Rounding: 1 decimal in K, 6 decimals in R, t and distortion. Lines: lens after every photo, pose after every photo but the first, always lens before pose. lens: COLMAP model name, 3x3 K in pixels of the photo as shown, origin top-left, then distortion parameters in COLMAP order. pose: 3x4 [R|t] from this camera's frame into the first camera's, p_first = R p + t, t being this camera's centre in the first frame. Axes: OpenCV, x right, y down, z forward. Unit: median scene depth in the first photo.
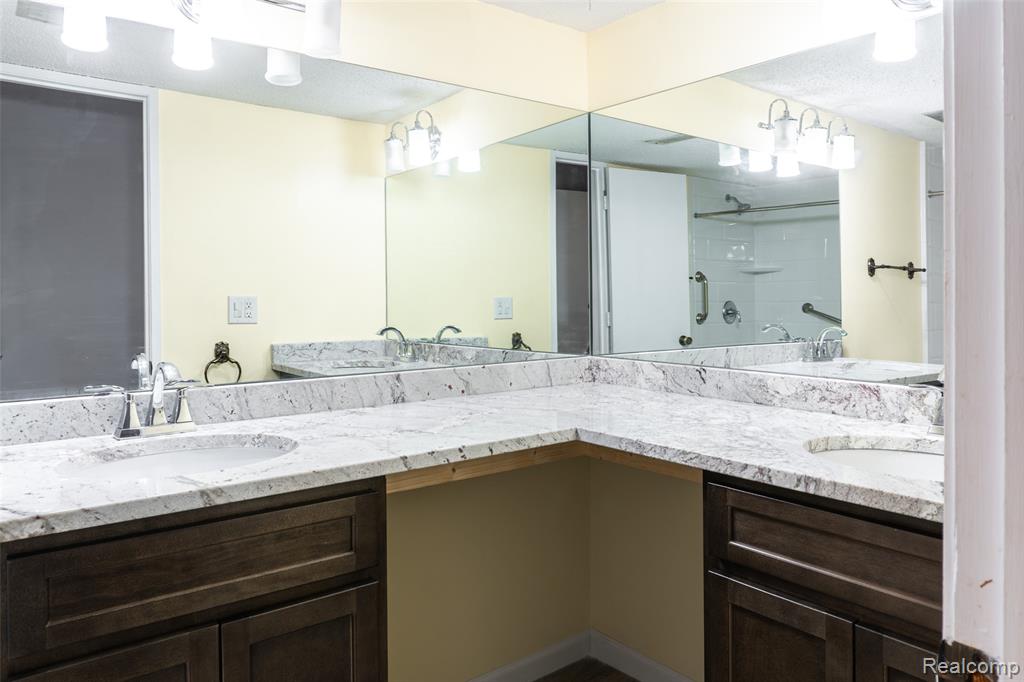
lens RADIAL K [[713.8, 0, 476.2], [0, 713.8, 298.6], [0, 0, 1]] dist [-0.014133, -0.001043]
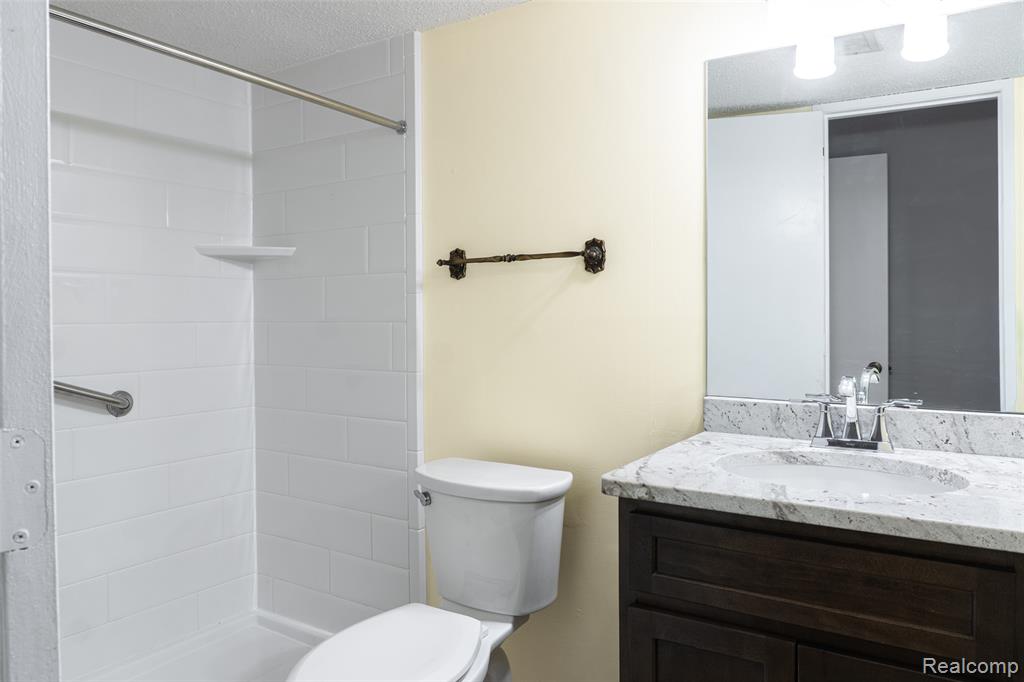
lens RADIAL K [[693.4, 0, 523.0], [0, 693.4, 314.0], [0, 0, 1]] dist [-0.007872, -0.003988]
pose [[0.368788, 0.004114, -0.929505, 0.366036], [-0.001479, 0.999992, 0.003839, -0.001292], [0.929512, -0.000041, 0.368791, 0.278934]]
